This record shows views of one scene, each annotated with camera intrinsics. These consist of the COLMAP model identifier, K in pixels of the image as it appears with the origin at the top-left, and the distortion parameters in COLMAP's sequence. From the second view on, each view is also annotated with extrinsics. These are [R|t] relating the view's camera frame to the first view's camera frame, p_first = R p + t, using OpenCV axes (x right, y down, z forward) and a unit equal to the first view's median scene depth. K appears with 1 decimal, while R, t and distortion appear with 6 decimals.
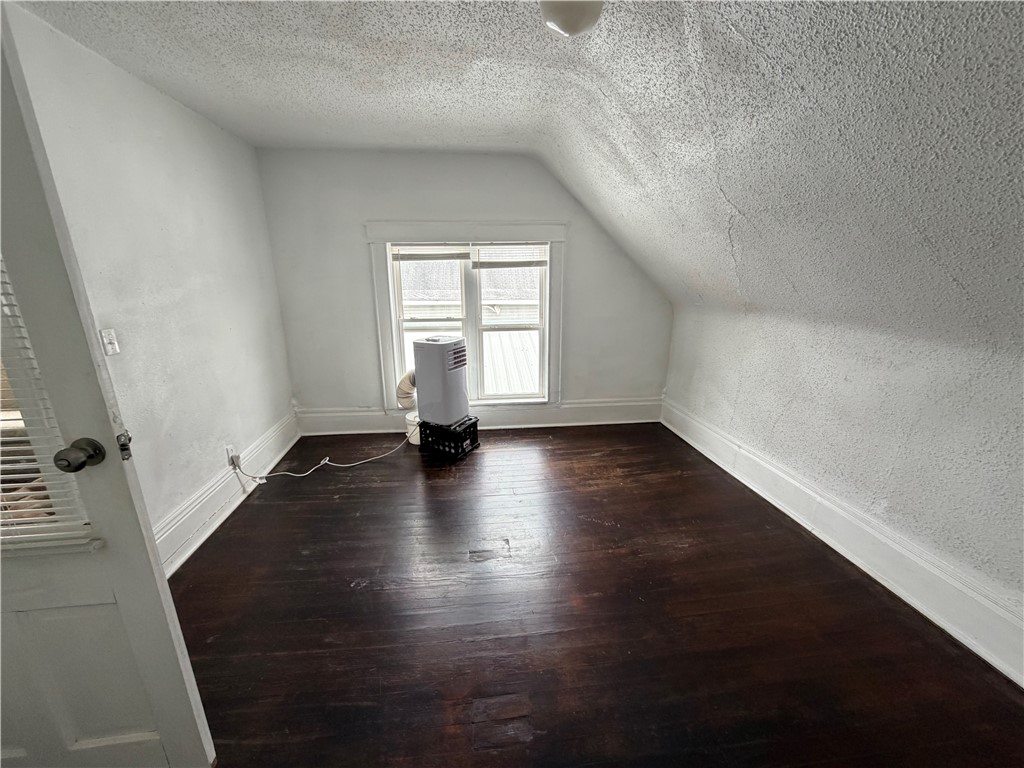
lens RADIAL K [[408.0, 0, 511.1], [0, 408.0, 383.9], [0, 0, 1]] dist [-0.000713, -0.000143]
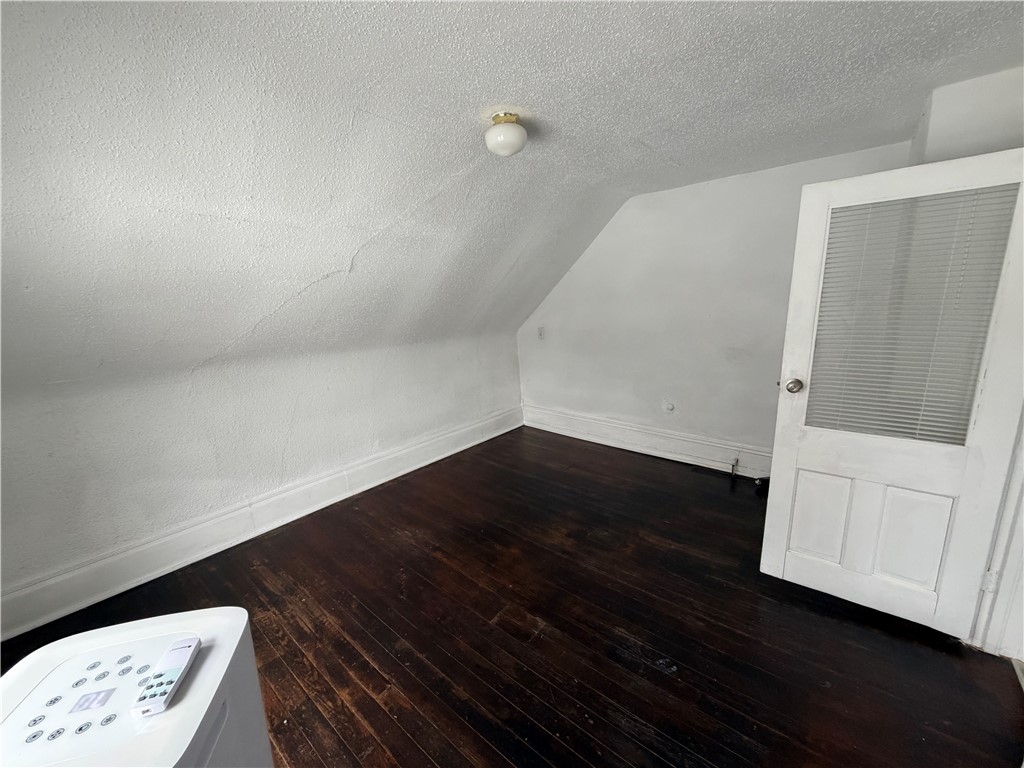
lens RADIAL K [[408.0, 0, 511.1], [0, 408.0, 383.9], [0, 0, 1]] dist [-0.000713, -0.000143]
pose [[-0.687632, -0.116282, 0.716687, -0.500975], [0.226141, 0.903691, 0.363597, -0.311222], [-0.689944, 0.412093, -0.595111, 1.079288]]
